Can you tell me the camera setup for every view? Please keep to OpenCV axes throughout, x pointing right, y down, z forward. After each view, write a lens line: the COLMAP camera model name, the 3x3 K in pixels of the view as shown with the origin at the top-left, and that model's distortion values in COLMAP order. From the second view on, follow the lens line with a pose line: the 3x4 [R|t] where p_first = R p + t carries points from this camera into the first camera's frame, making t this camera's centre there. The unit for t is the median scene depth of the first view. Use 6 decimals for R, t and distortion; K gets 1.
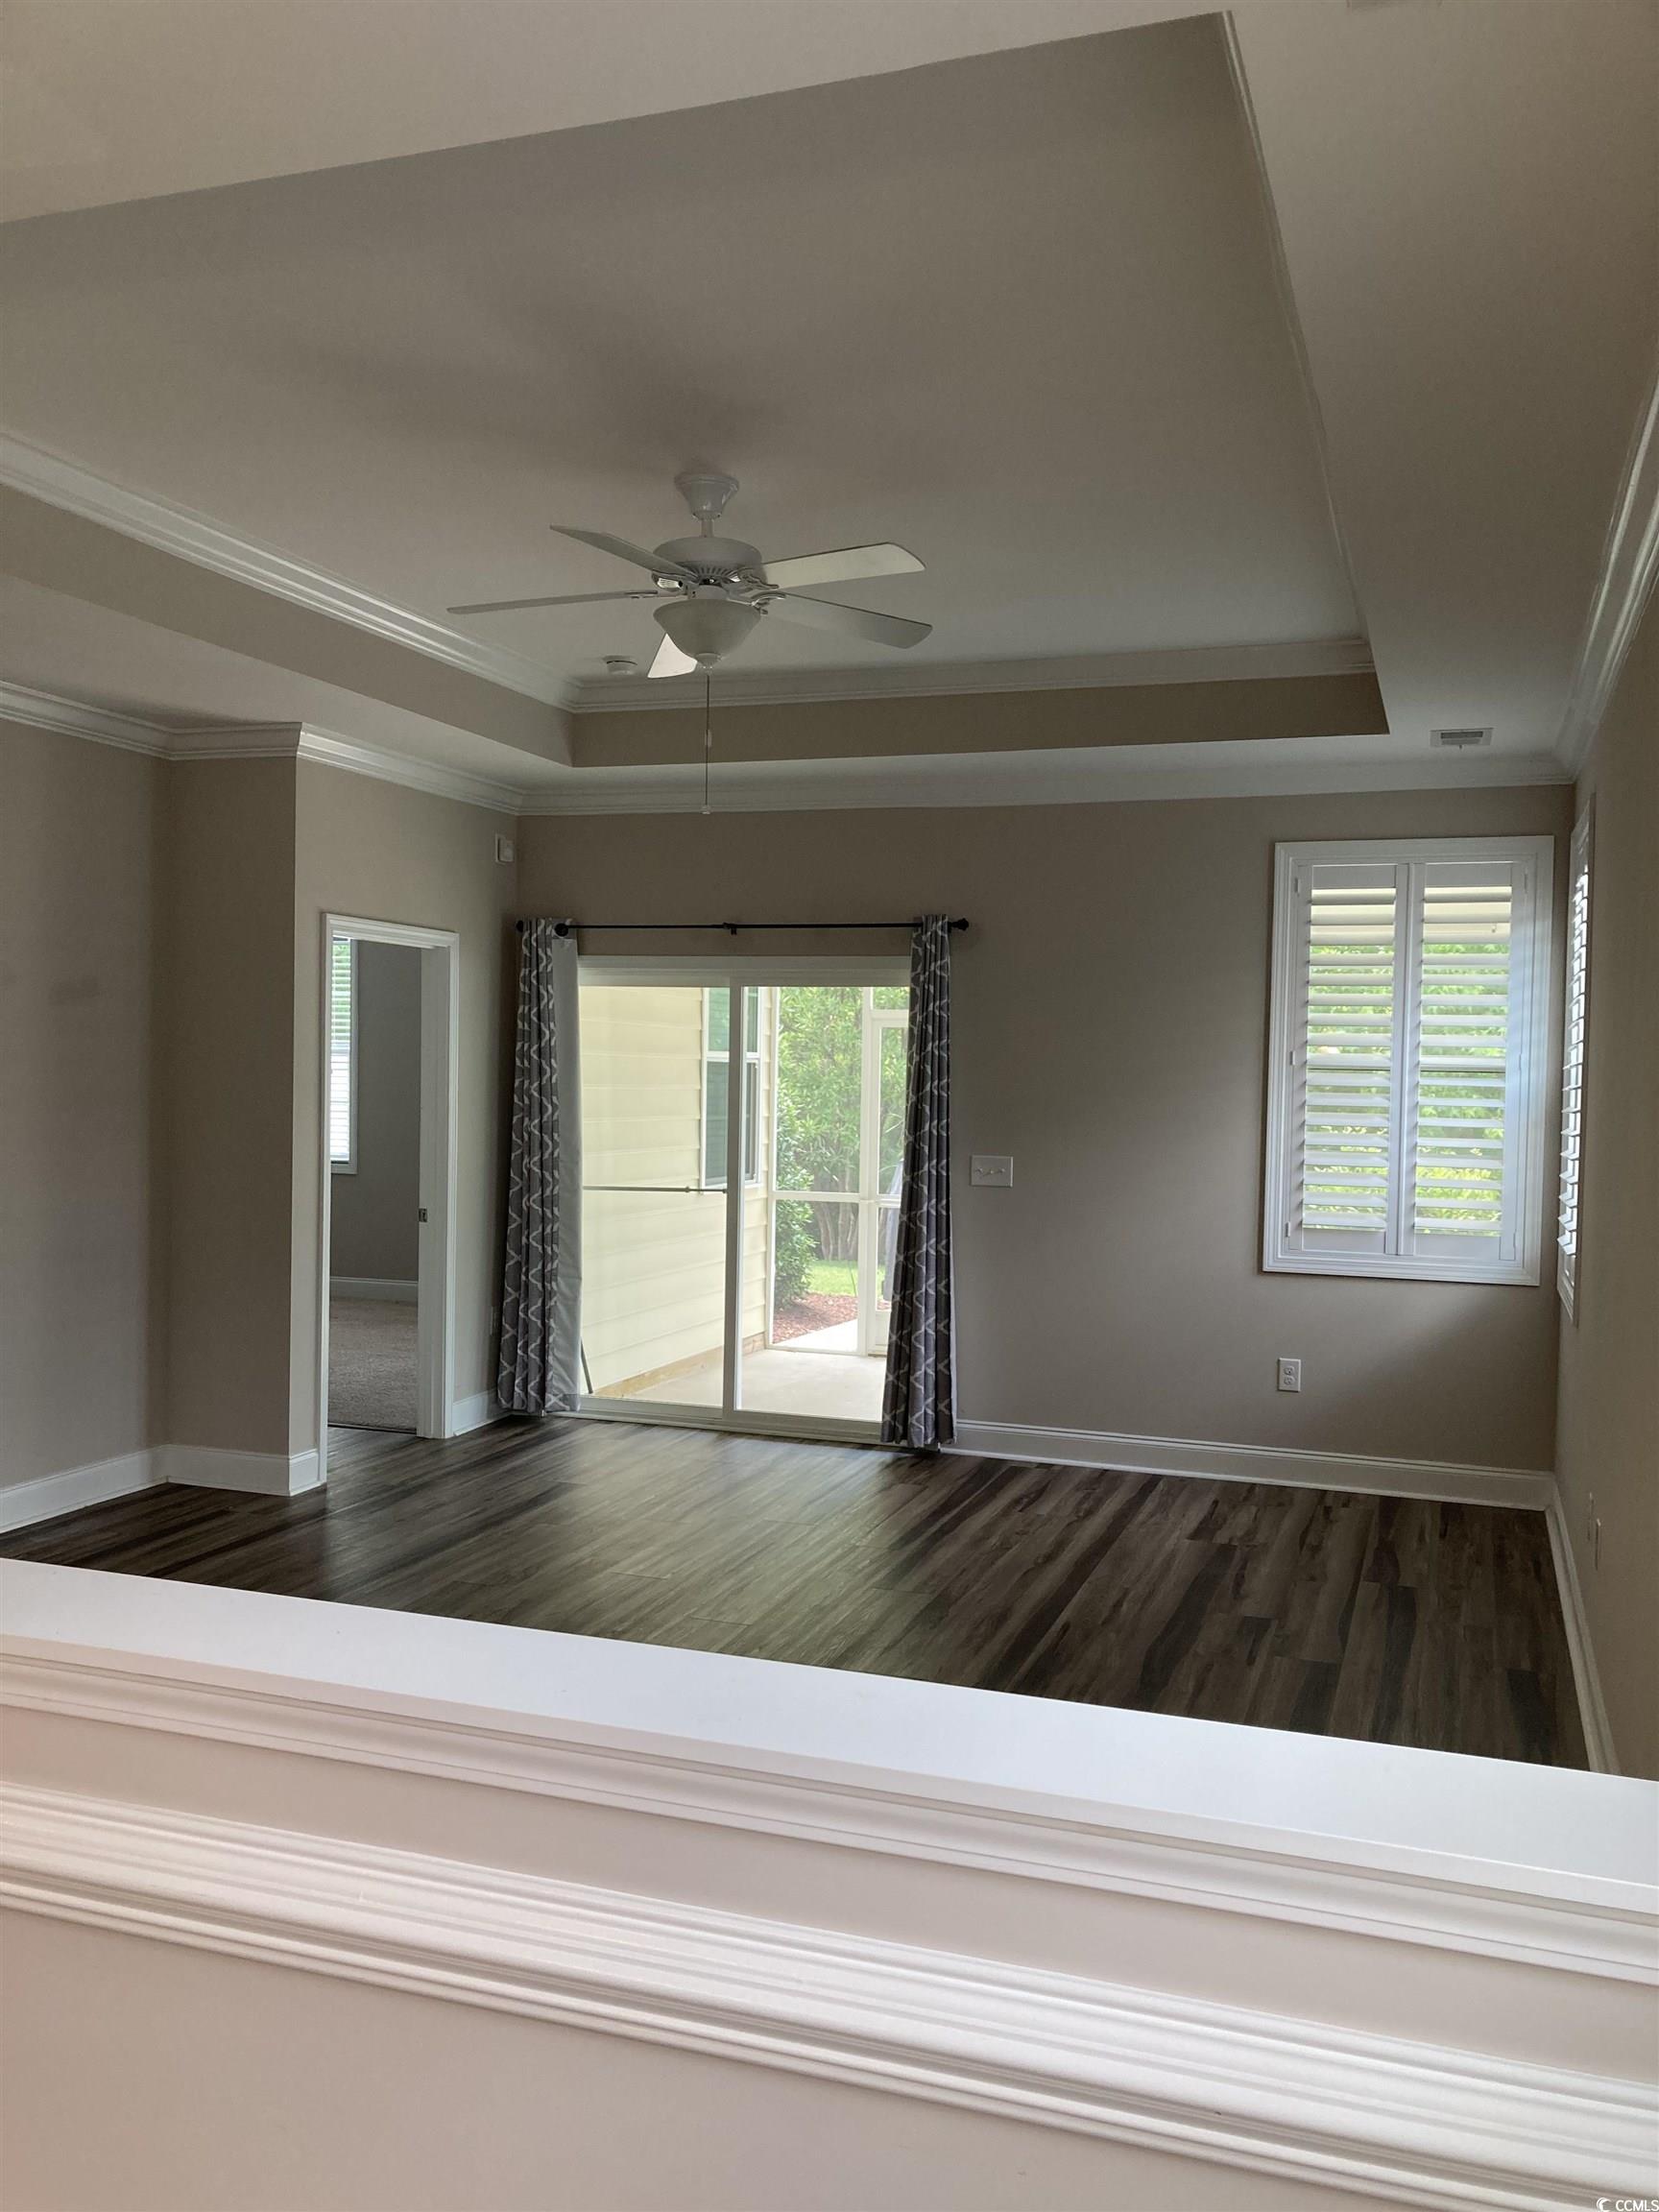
lens RADIAL K [[1813.1, 0, 829.5], [0, 1813.1, 1106.0], [0, 0, 1]] dist [0.049284, -0.009098]
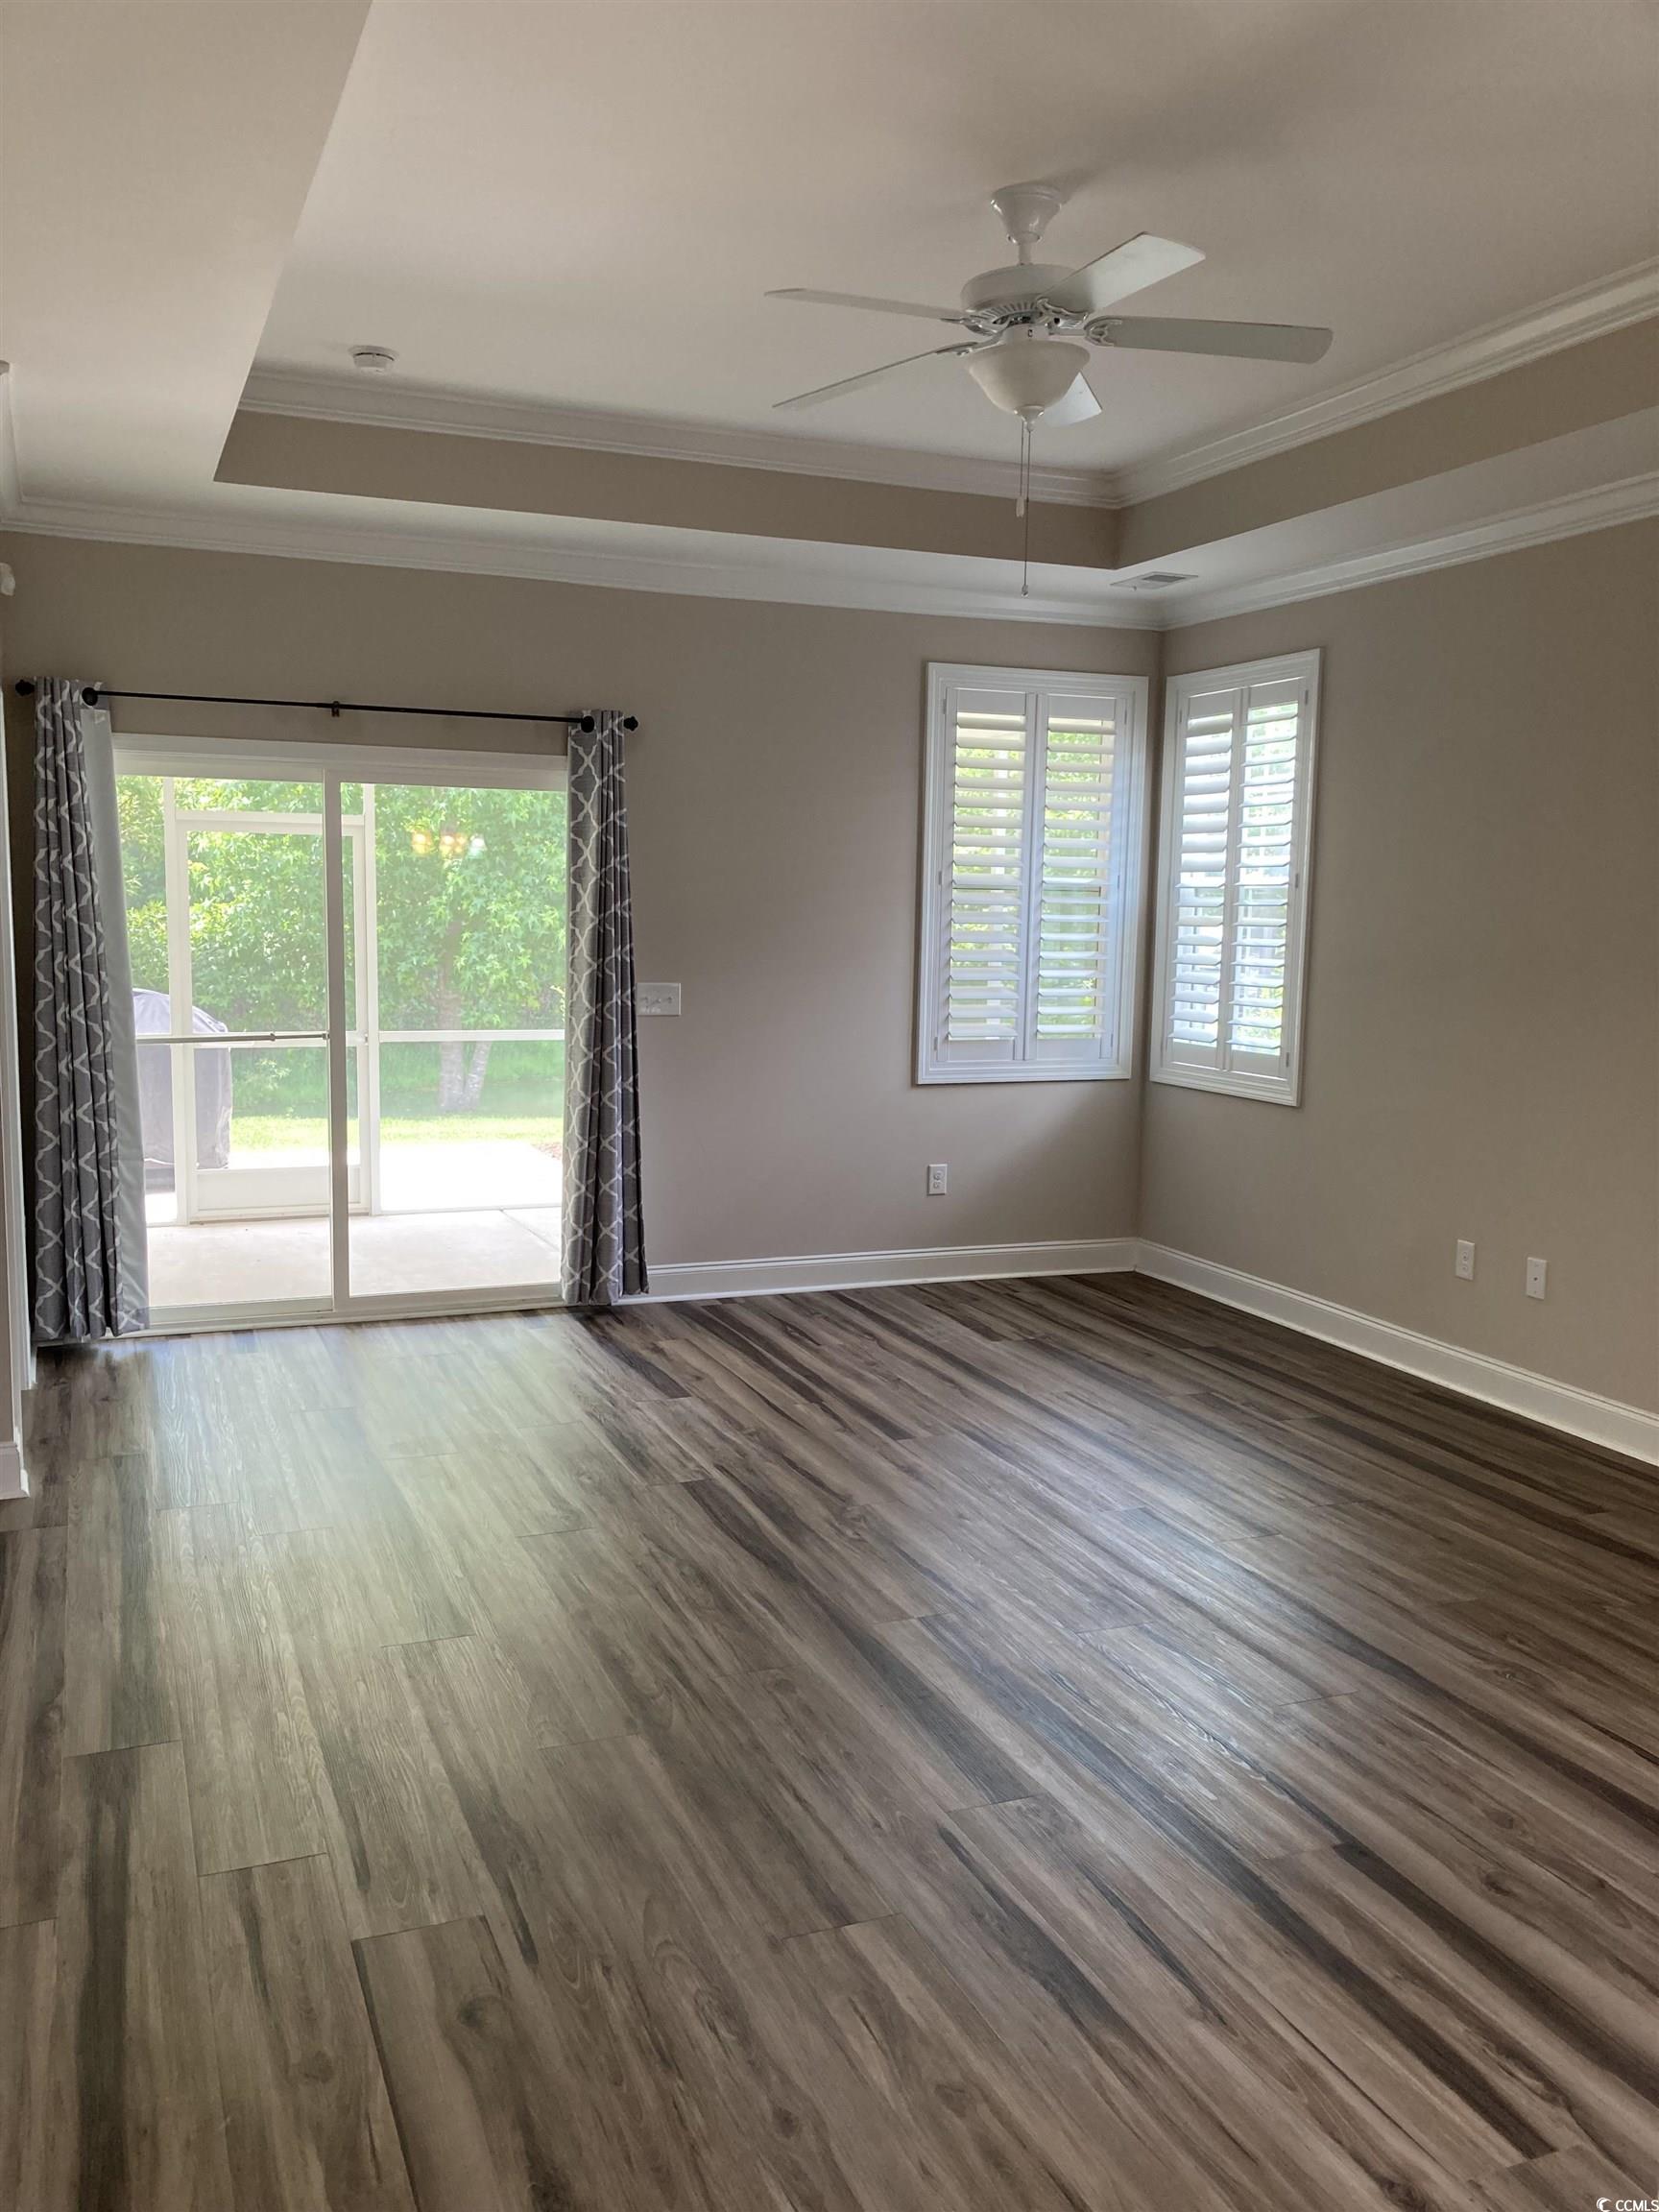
lens RADIAL K [[1812.4, 0, 852.8], [0, 1812.4, 1138.8], [0, 0, 1]] dist [0.091110, -0.334723]
pose [[0.741371, -0.092924, 0.664630, -0.464676], [0.008504, 0.991588, 0.129152, -0.012104], [-0.671041, -0.090097, 0.735925, 0.248720]]
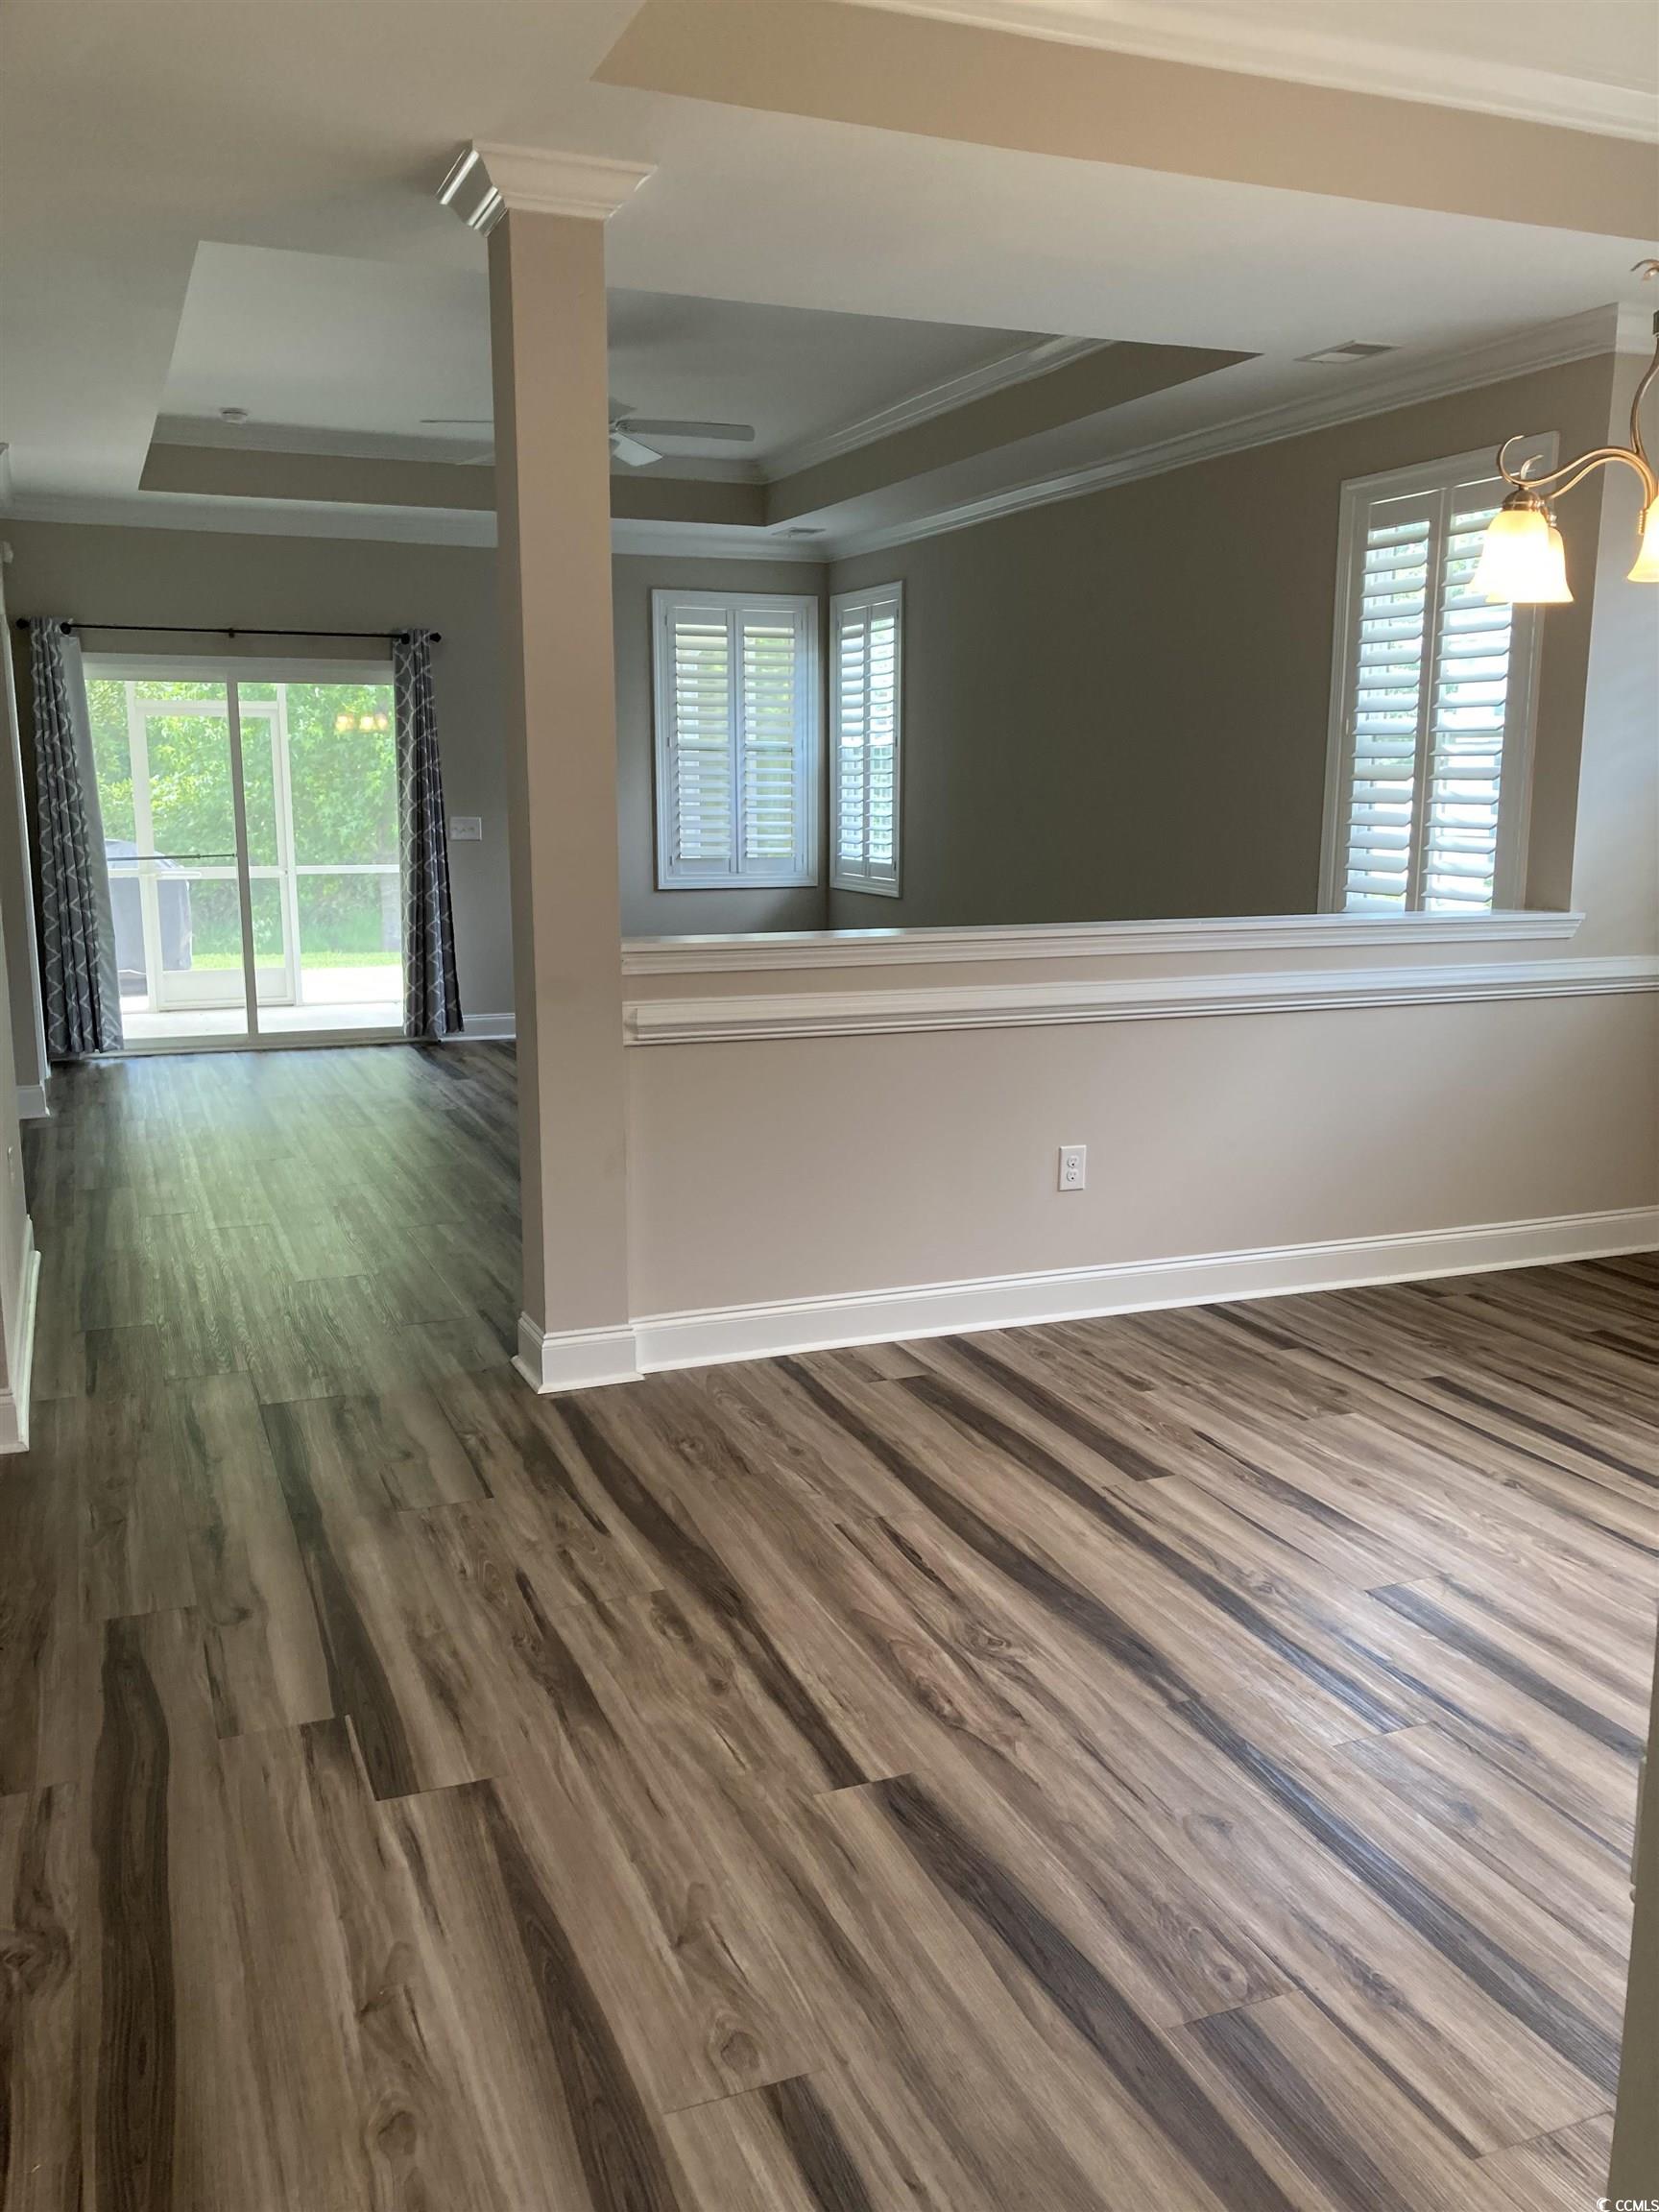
lens RADIAL K [[1805.9, 0, 863.6], [0, 1805.9, 1162.6], [0, 0, 1]] dist [0.052291, -0.187987]
pose [[0.736118, -0.156172, 0.658590, -0.623316], [0.021069, 0.977833, 0.208324, 0.004407], [-0.676526, -0.139475, 0.723090, -0.207037]]
